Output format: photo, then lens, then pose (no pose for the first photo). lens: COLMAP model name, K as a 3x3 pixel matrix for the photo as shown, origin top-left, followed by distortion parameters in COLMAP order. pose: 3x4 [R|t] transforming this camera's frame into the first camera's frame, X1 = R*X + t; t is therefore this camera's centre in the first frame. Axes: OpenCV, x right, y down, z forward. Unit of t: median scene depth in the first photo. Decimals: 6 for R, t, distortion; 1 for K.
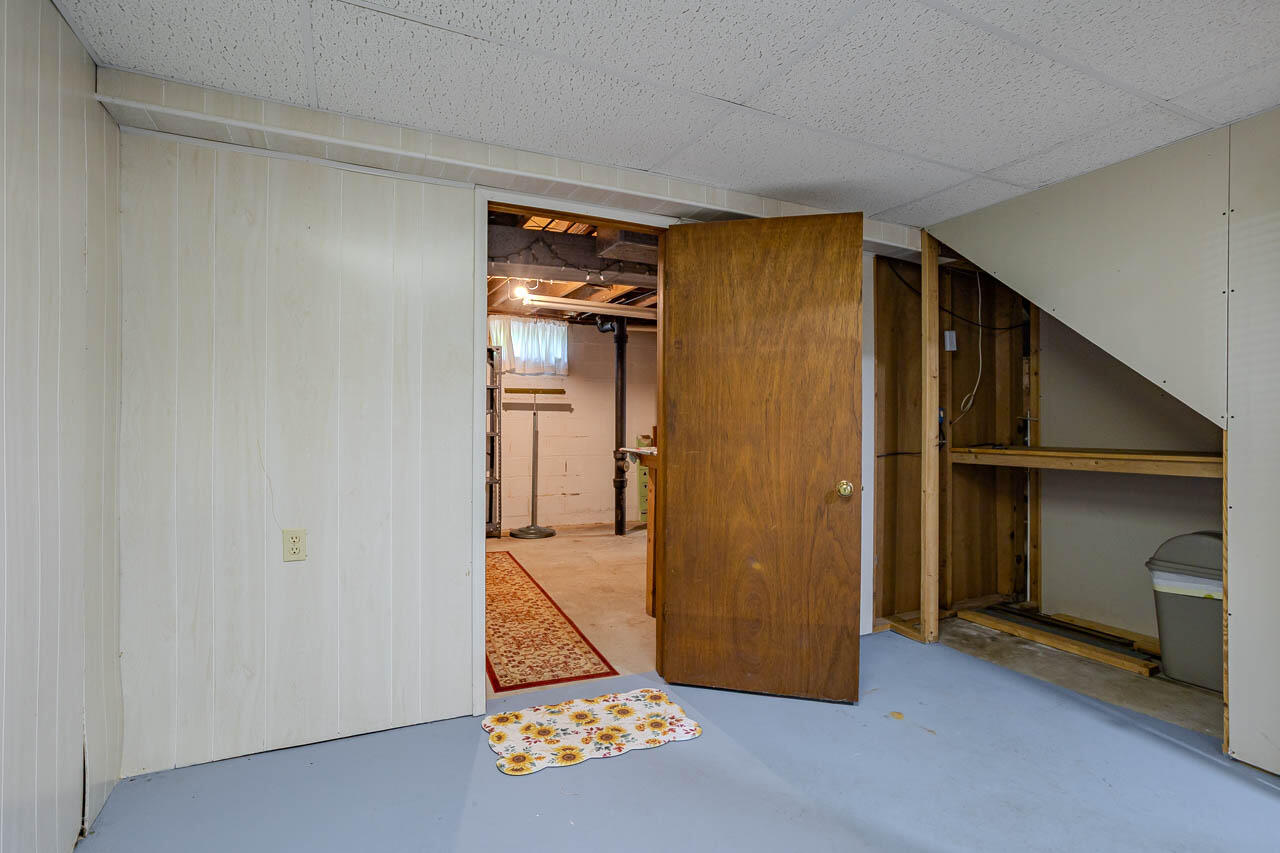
lens RADIAL K [[617.7, 0, 630.1], [0, 617.7, 425.2], [0, 0, 1]] dist [-0.043716, 0.027142]
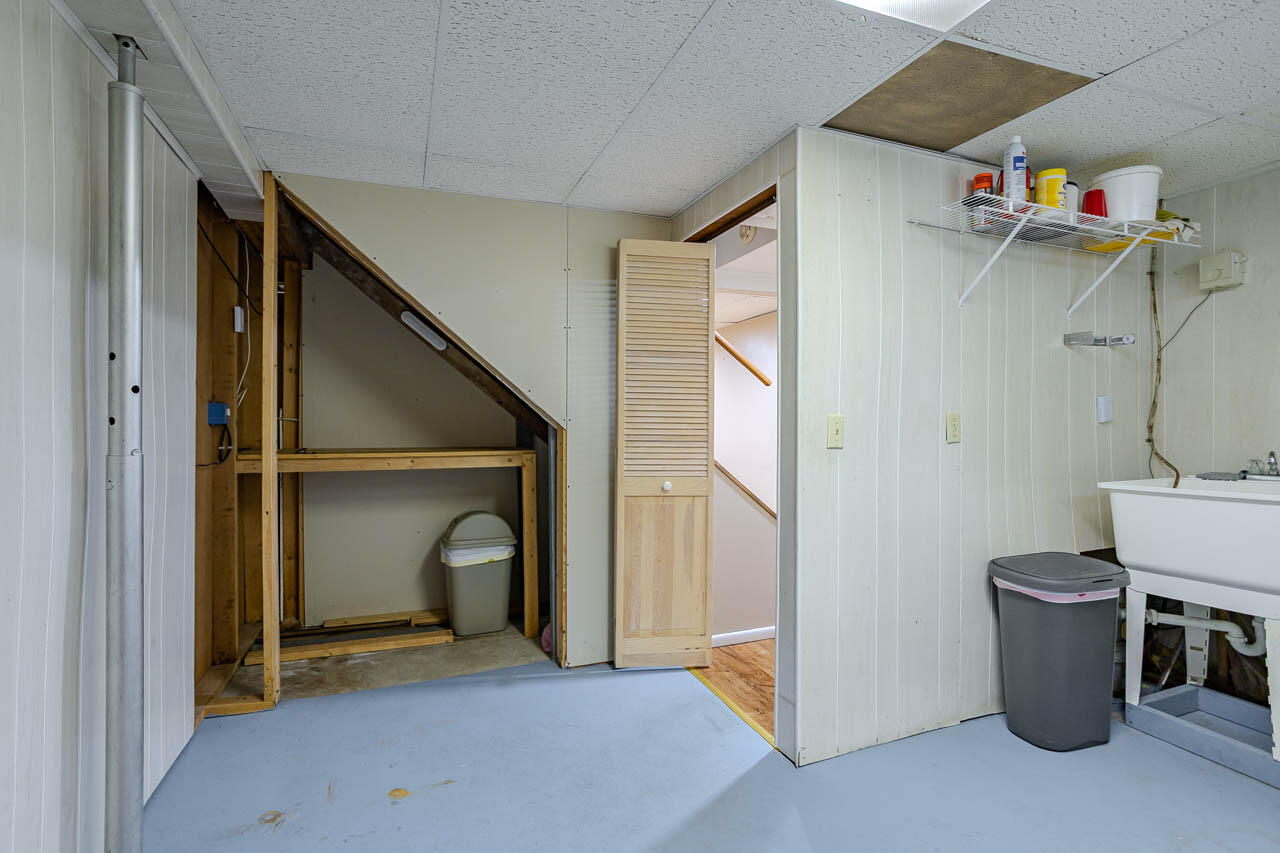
lens RADIAL K [[617.7, 0, 629.8], [0, 617.7, 422.5], [0, 0, 1]] dist [-0.043716, 0.027142]
pose [[0.077687, 0.004022, 0.996970, -0.270188], [0.001002, 0.999991, -0.004112, -0.001208], [-0.996977, 0.001318, 0.077682, 0.527018]]
